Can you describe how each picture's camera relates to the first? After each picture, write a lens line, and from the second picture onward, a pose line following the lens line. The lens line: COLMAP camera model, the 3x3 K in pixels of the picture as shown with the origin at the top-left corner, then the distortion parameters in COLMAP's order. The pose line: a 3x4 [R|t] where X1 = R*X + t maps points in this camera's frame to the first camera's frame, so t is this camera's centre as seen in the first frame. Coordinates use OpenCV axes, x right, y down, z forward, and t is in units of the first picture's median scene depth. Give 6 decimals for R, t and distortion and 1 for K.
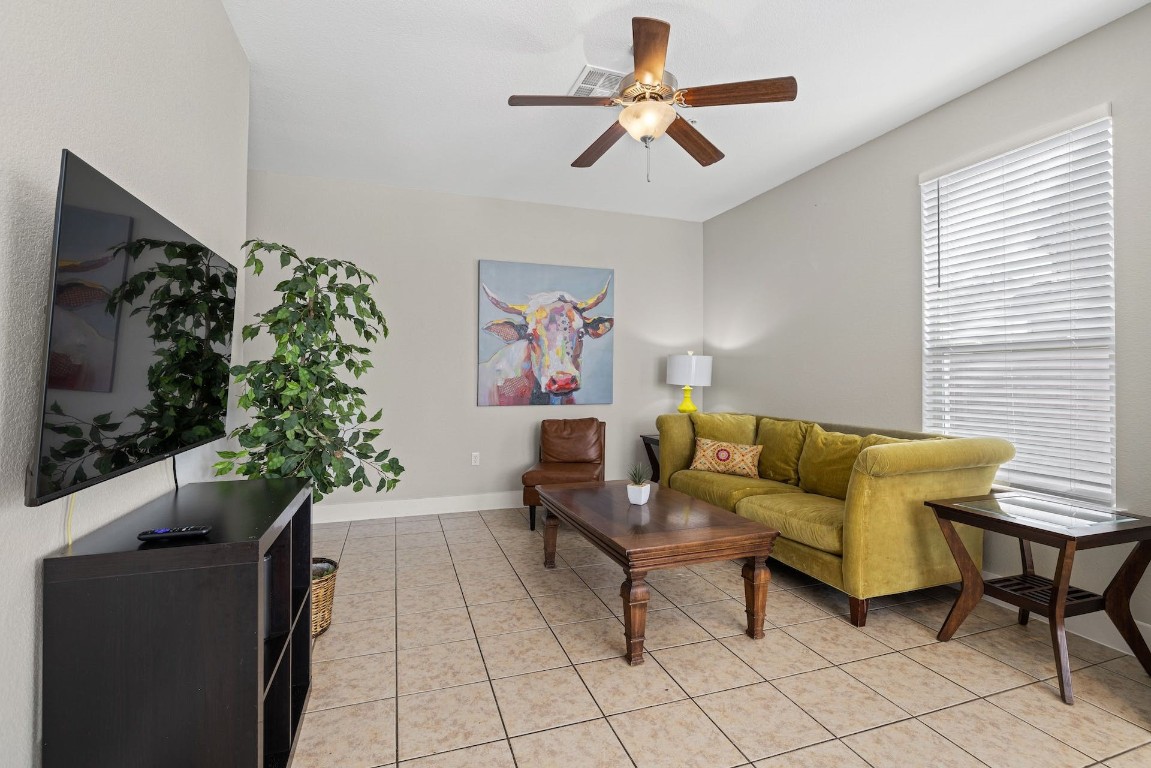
lens RADIAL K [[519.3, 0, 571.0], [0, 519.3, 372.2], [0, 0, 1]] dist [-0.010549, 0.001120]
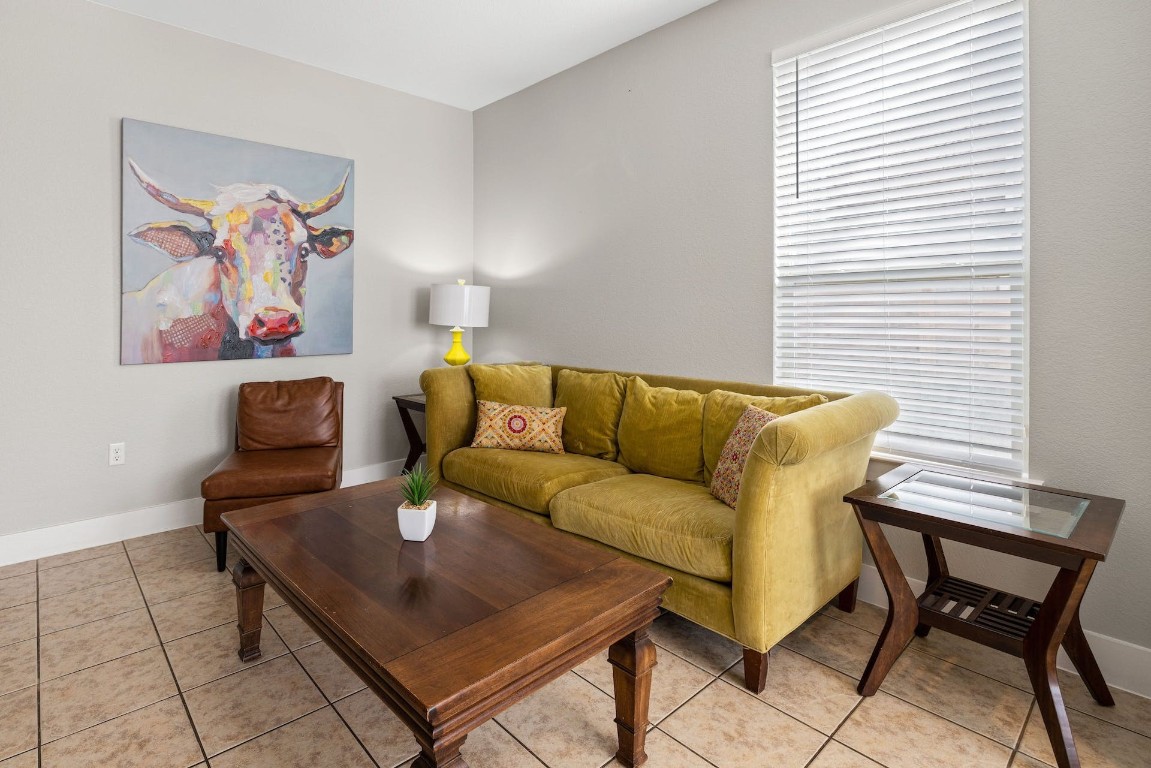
lens RADIAL K [[567.0, 0, 503.8], [0, 567.0, 312.9], [0, 0, 1]] dist [-0.003377, -0.000929]
pose [[0.934161, -0.002263, 0.356843, -0.002234], [-0.000026, 0.999979, 0.006409, 0.002432], [-0.356851, -0.005996, 0.934142, 0.351450]]
